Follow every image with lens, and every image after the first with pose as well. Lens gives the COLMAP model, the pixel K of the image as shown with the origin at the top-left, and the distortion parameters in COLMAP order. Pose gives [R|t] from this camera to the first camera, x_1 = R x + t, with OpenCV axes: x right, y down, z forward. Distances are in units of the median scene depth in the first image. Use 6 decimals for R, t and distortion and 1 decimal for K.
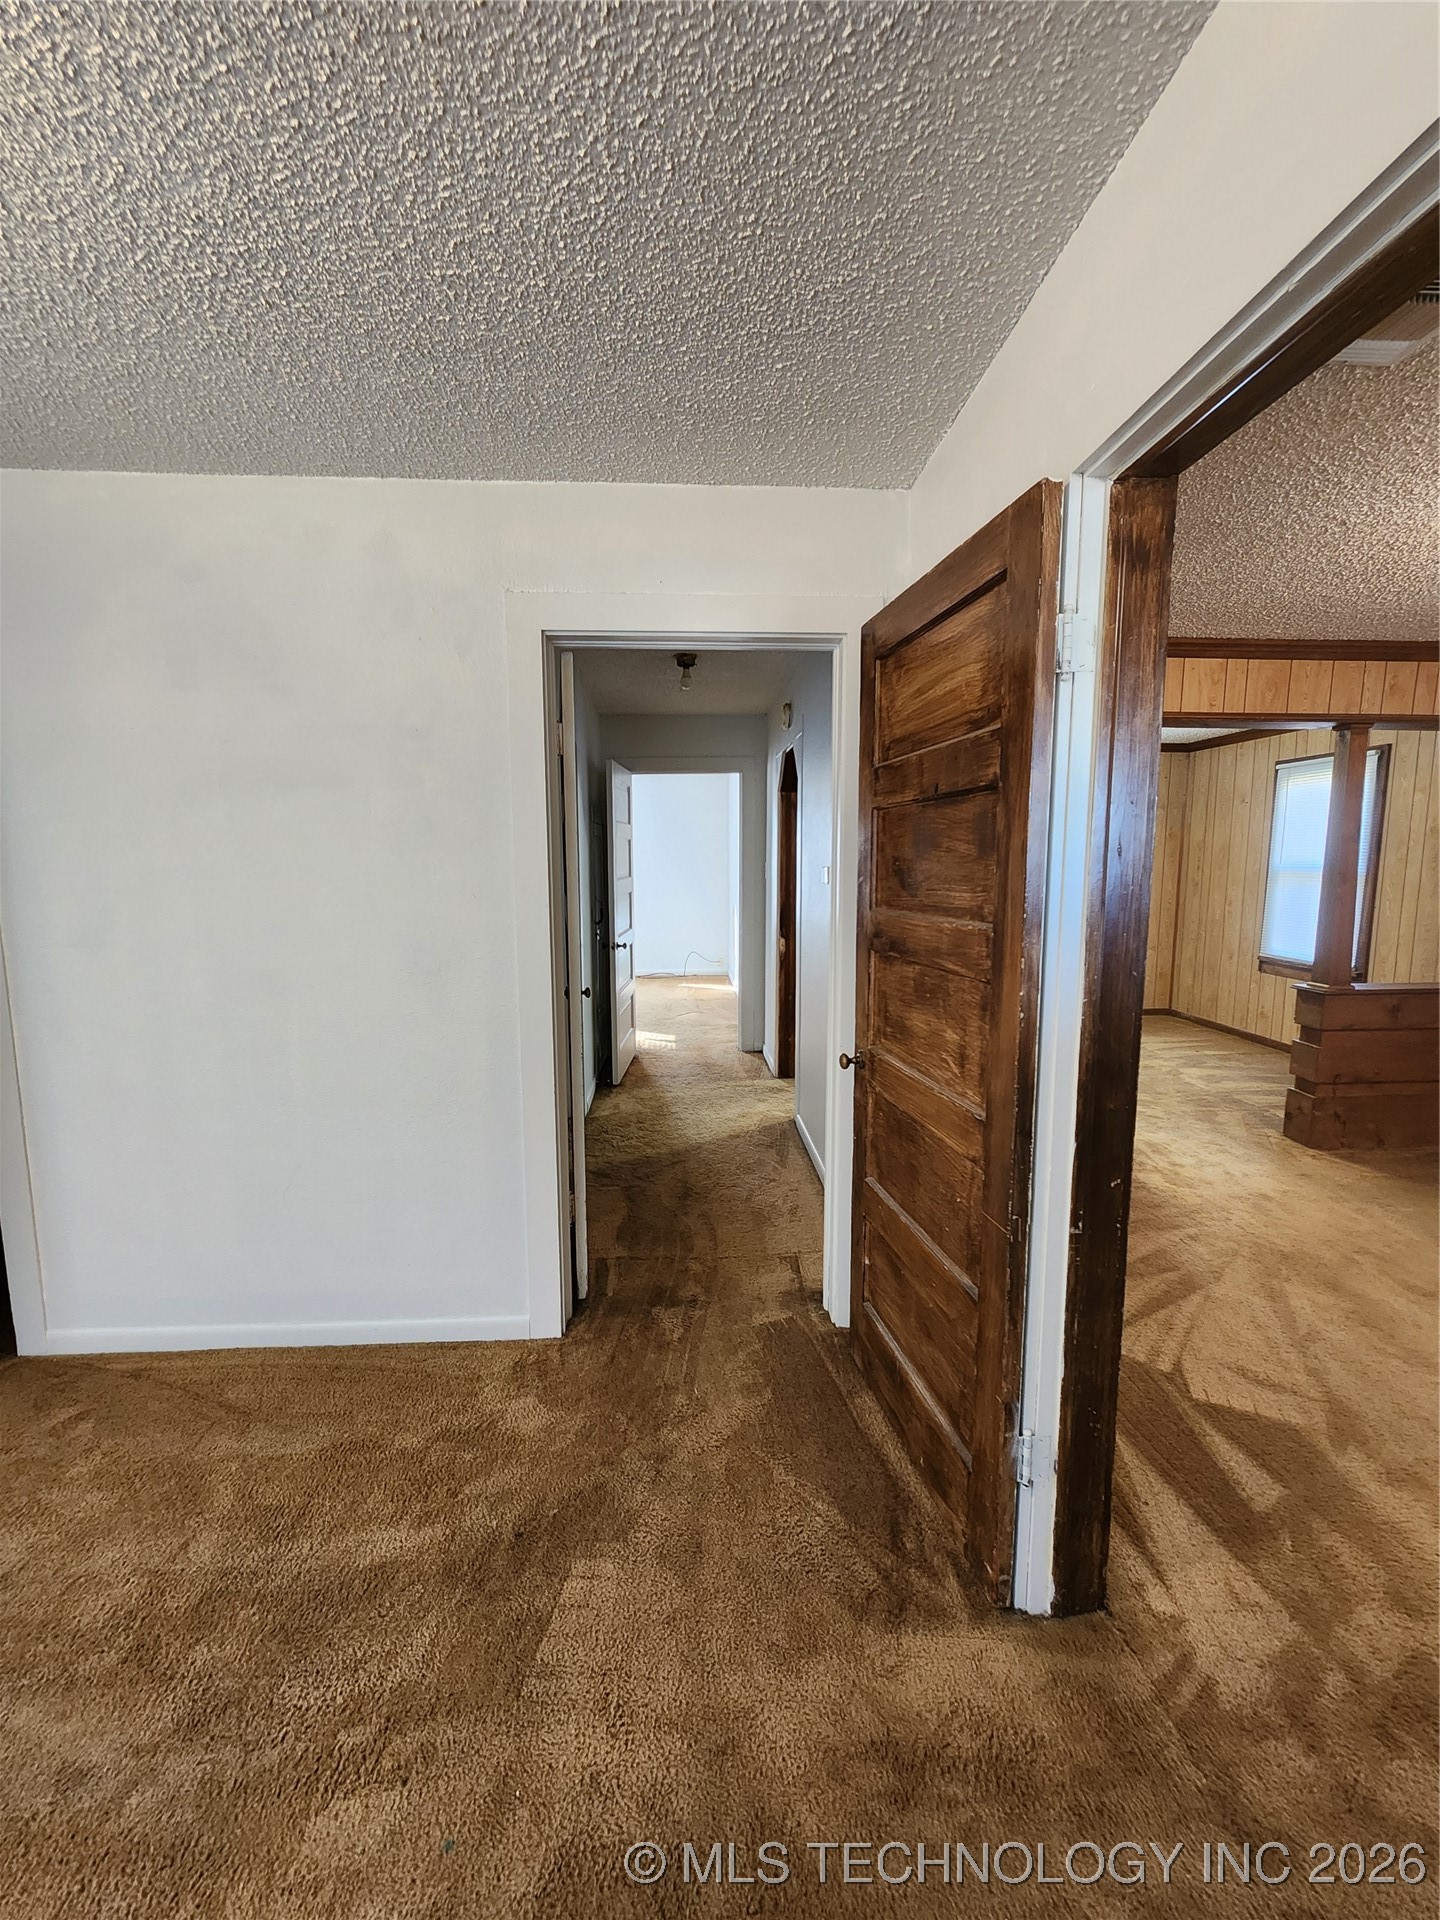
lens RADIAL K [[780.9, 0, 718.7], [0, 780.9, 964.7], [0, 0, 1]] dist [0.001482, 0.000126]
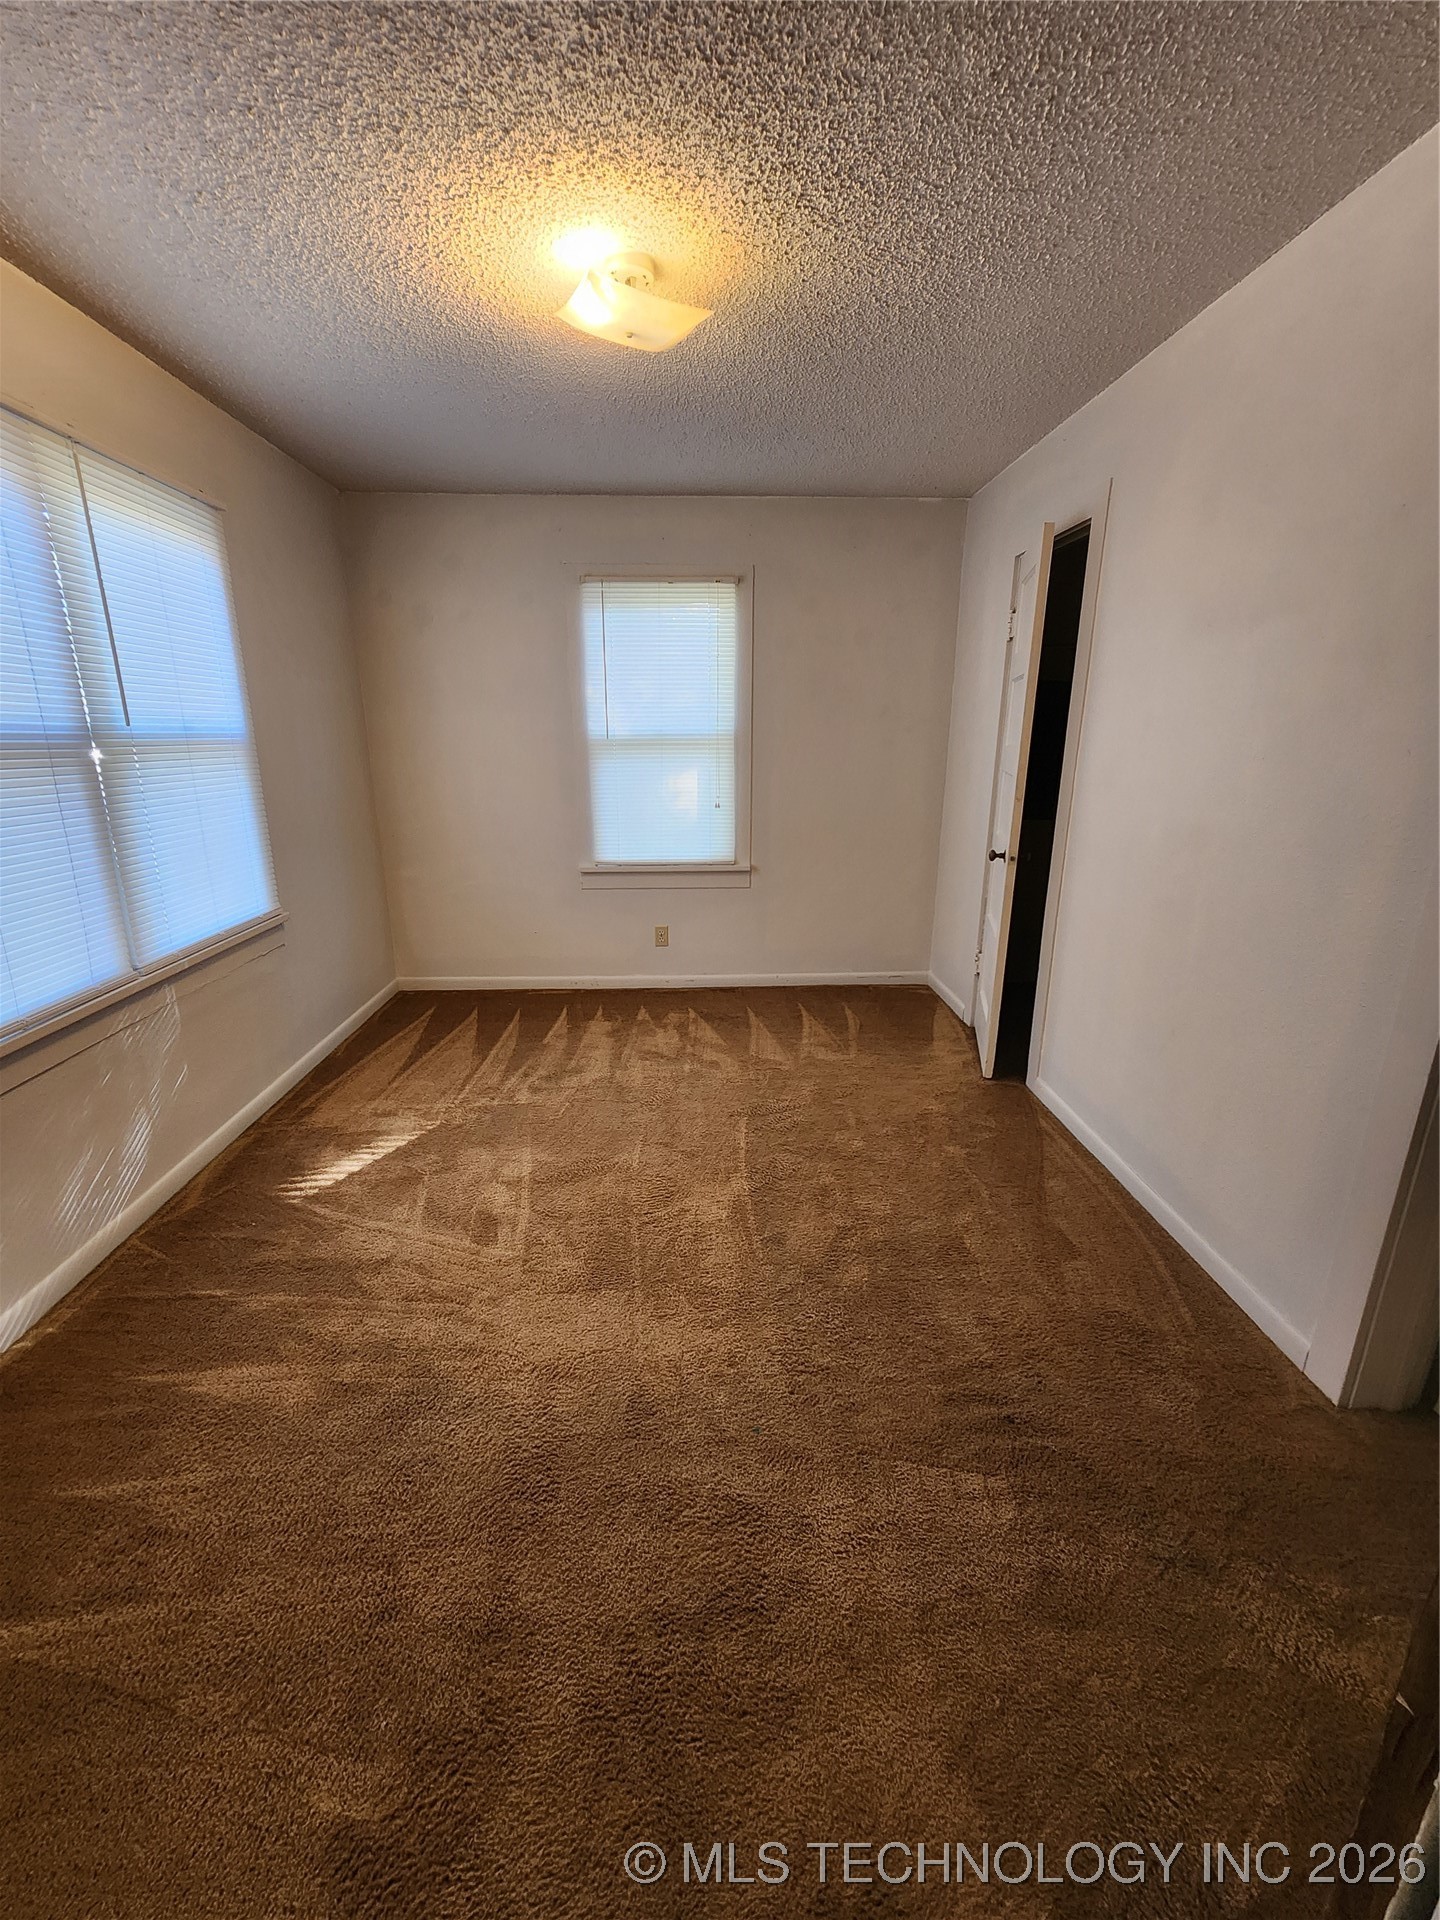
lens RADIAL K [[773.0, 0, 726.7], [0, 773.0, 971.2], [0, 0, 1]] dist [0.001545, 0.000152]
pose [[-0.005243, 0.298204, -0.954488, 0.586583], [-0.132969, 0.945817, 0.296225, -0.051735], [0.991106, 0.128470, 0.034693, 0.624812]]
